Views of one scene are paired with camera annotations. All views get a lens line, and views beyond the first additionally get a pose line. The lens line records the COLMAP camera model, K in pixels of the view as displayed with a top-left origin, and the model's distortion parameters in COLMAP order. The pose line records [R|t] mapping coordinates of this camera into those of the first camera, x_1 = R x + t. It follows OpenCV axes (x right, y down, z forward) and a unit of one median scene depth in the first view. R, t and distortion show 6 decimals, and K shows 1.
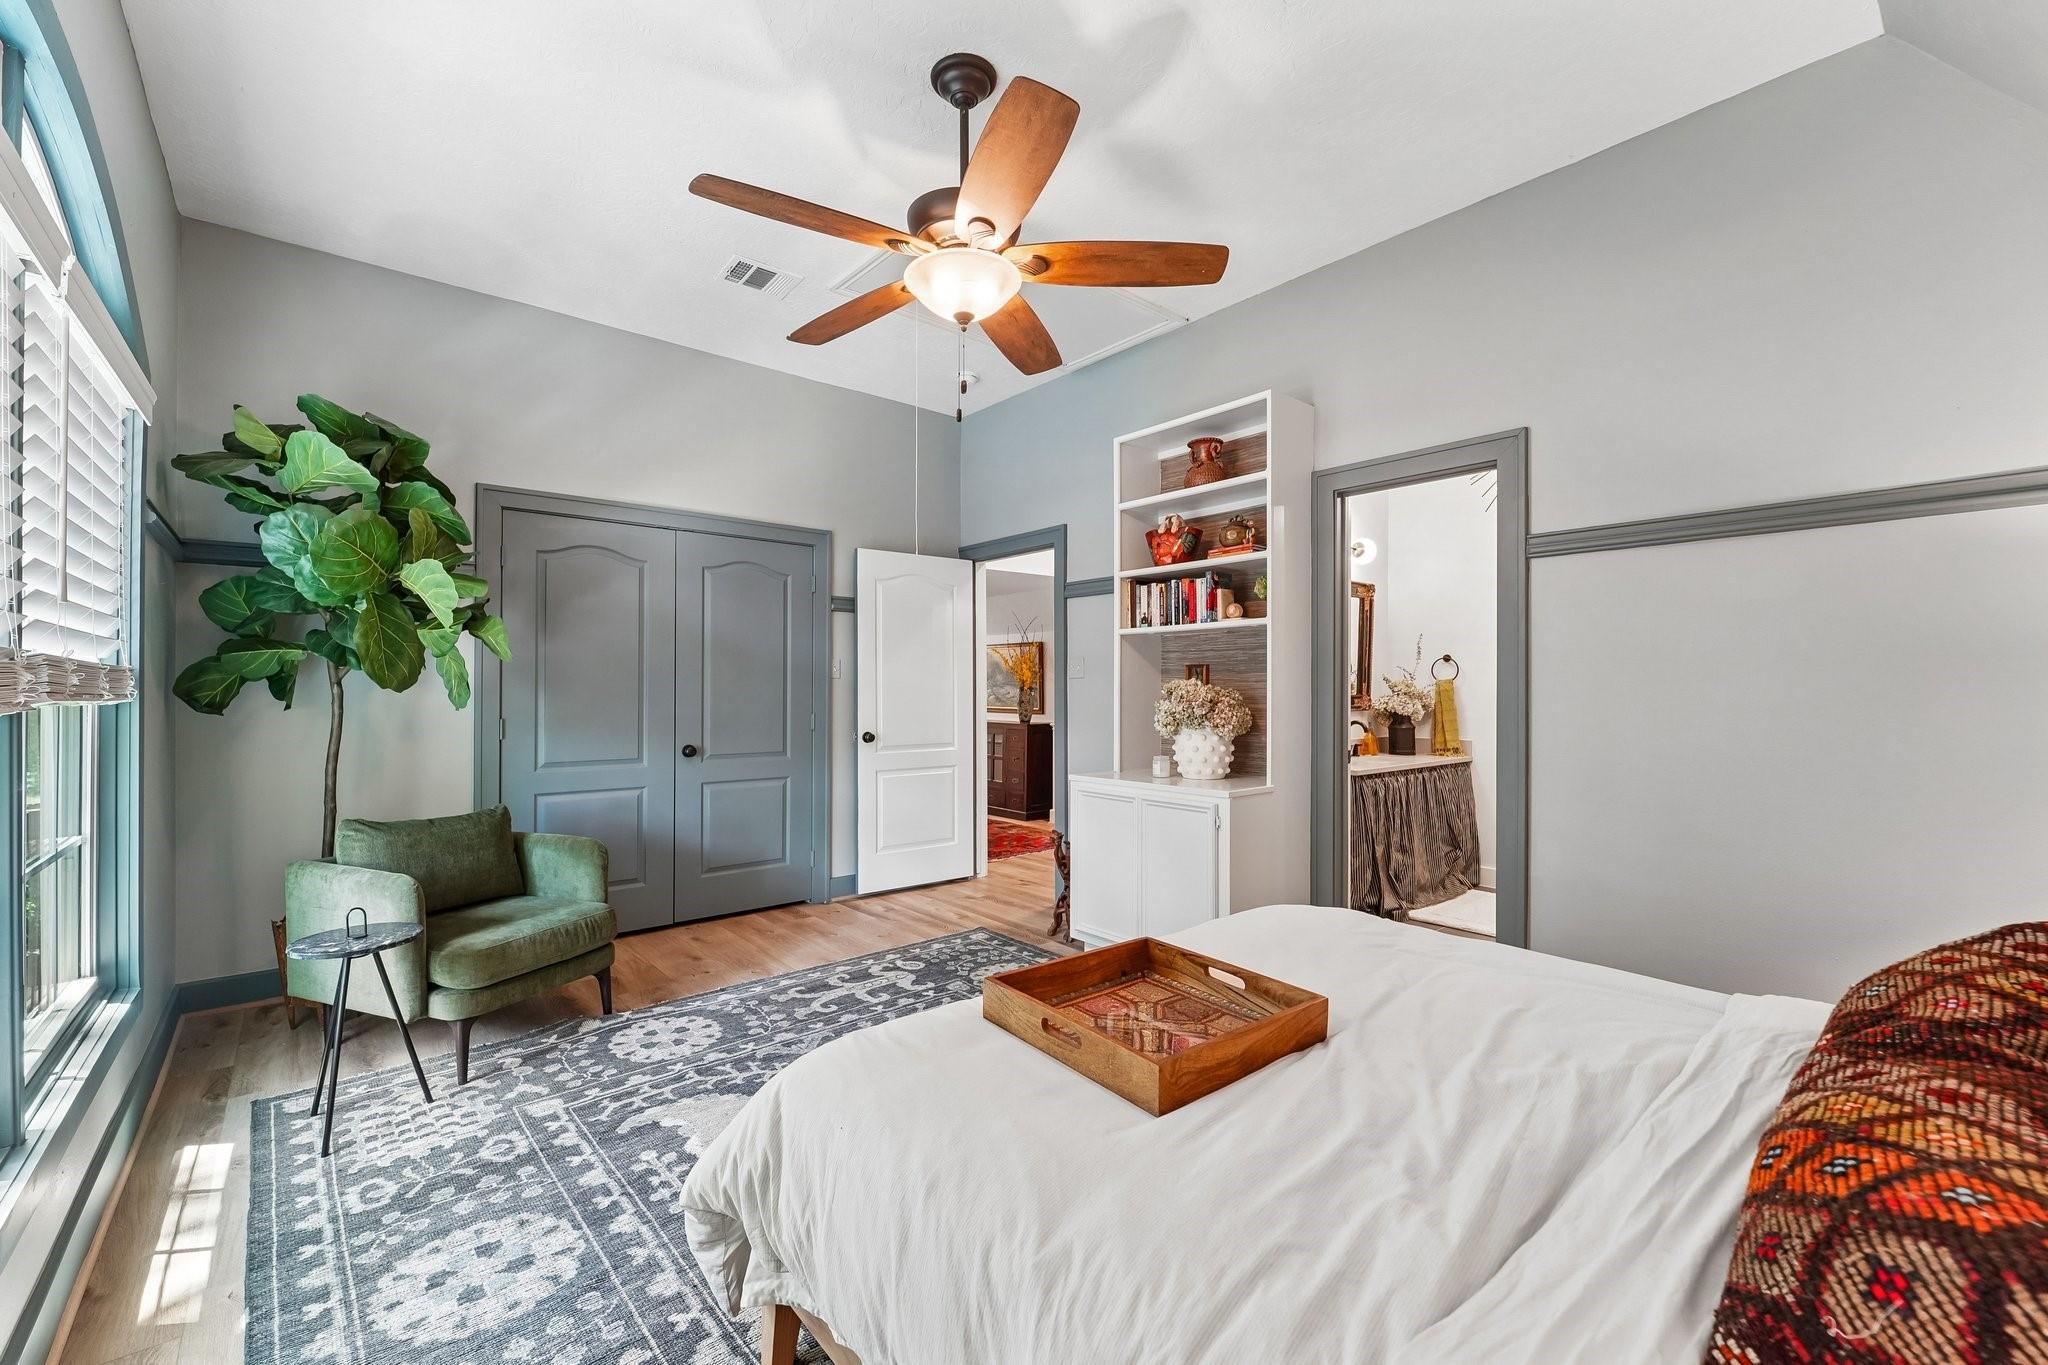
lens RADIAL K [[836.8, 0, 1025.1], [0, 836.8, 682.0], [0, 0, 1]] dist [-0.000189, -0.006032]
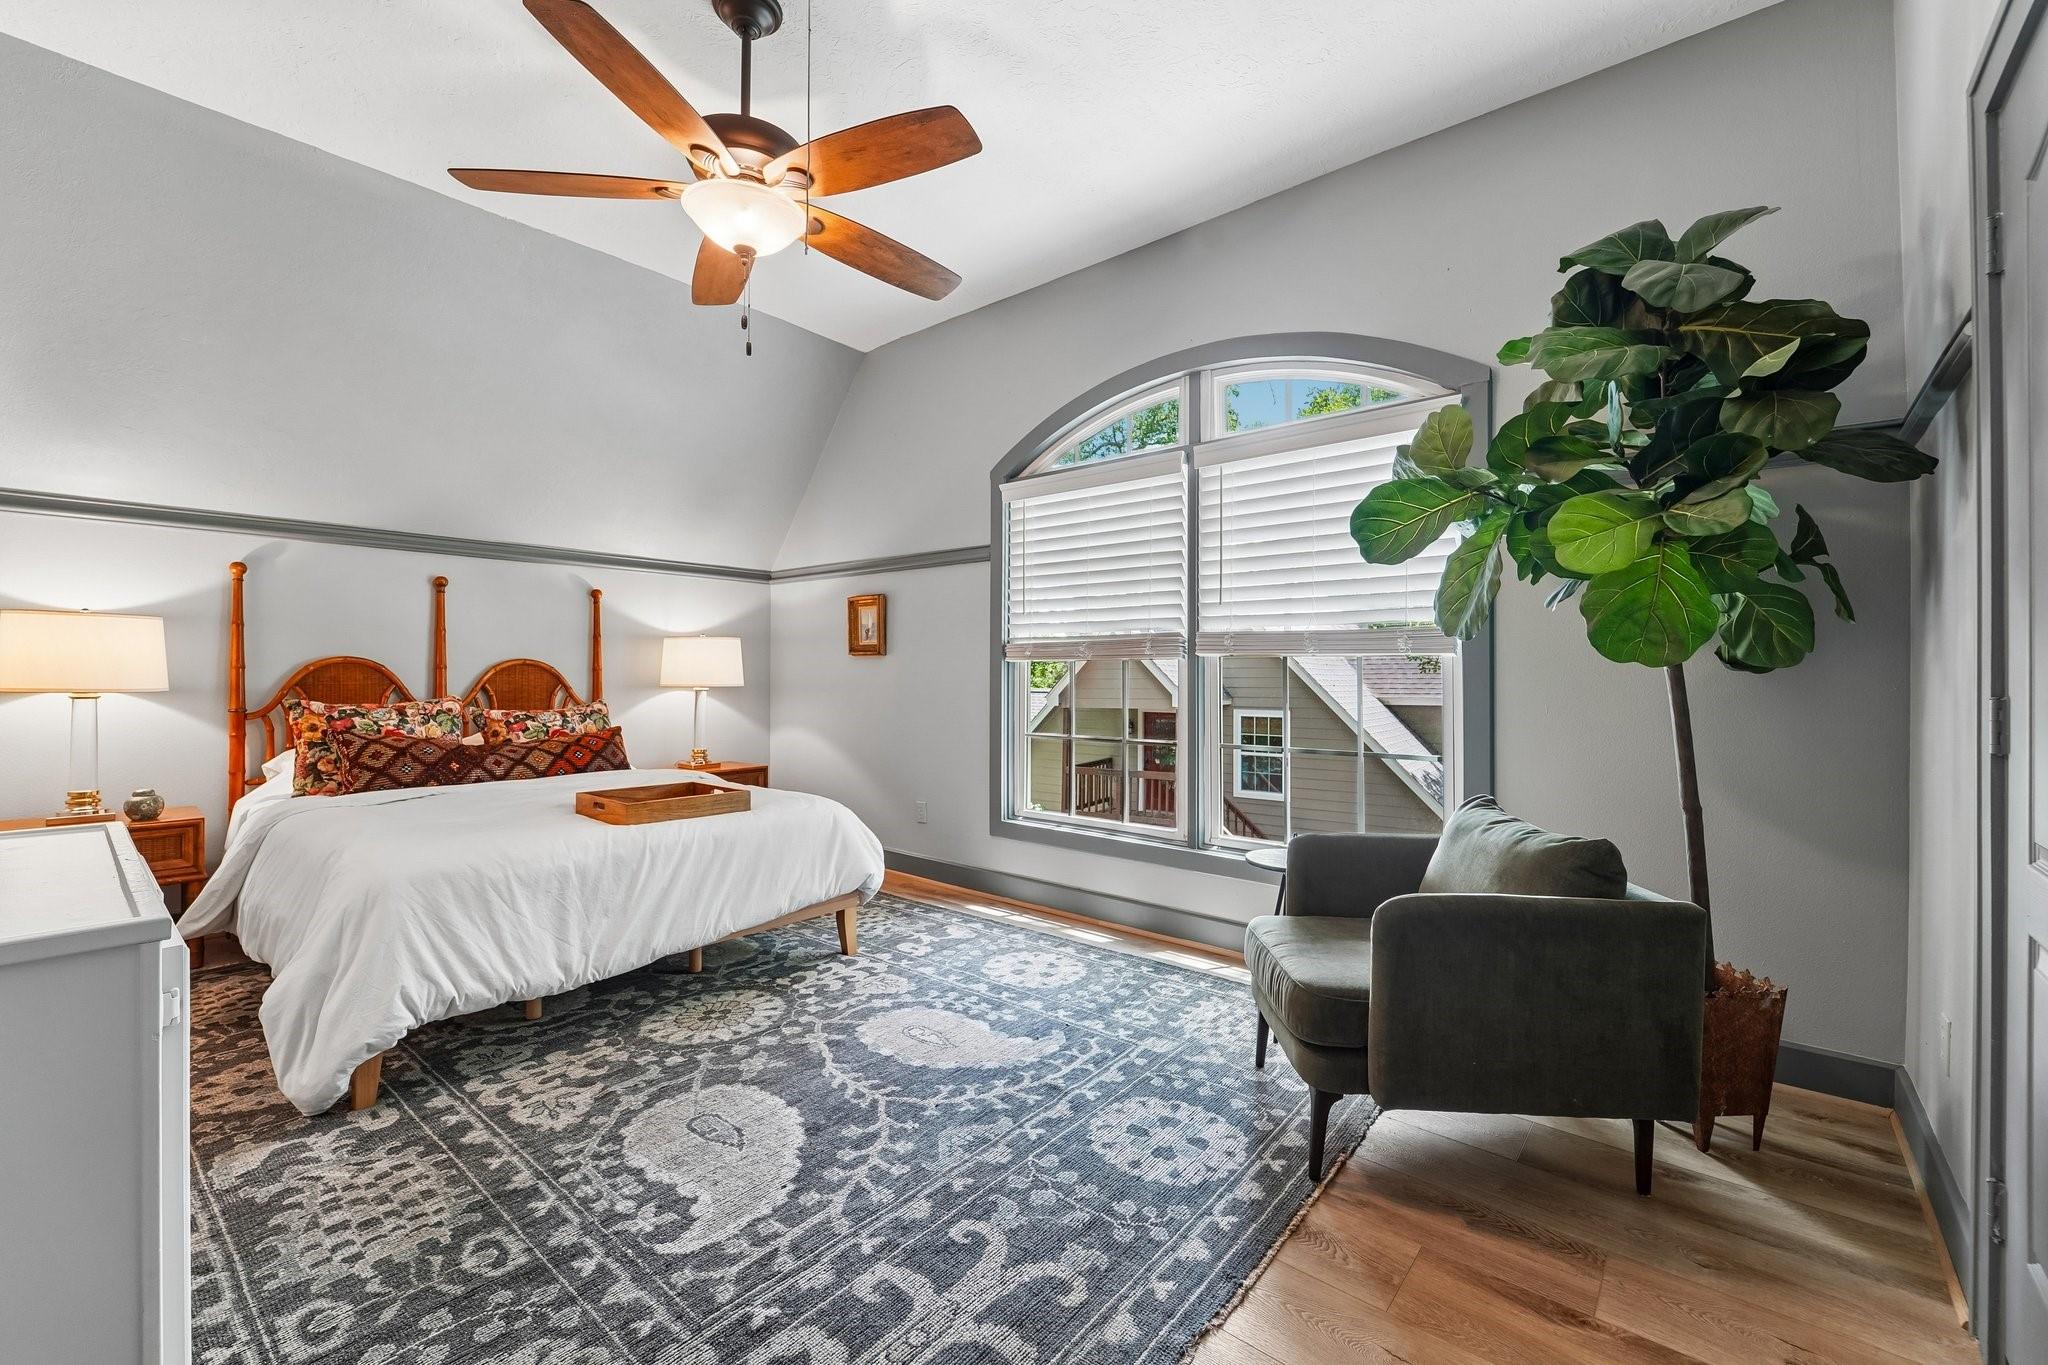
lens RADIAL K [[836.8, 0, 1029.5], [0, 836.8, 677.1], [0, 0, 1]] dist [-0.000189, -0.006032]
pose [[-0.986611, -0.005646, -0.162992, -0.215745], [-0.005112, 0.999980, -0.003695, 0.052372], [0.163009, -0.002812, -0.986621, 1.755924]]
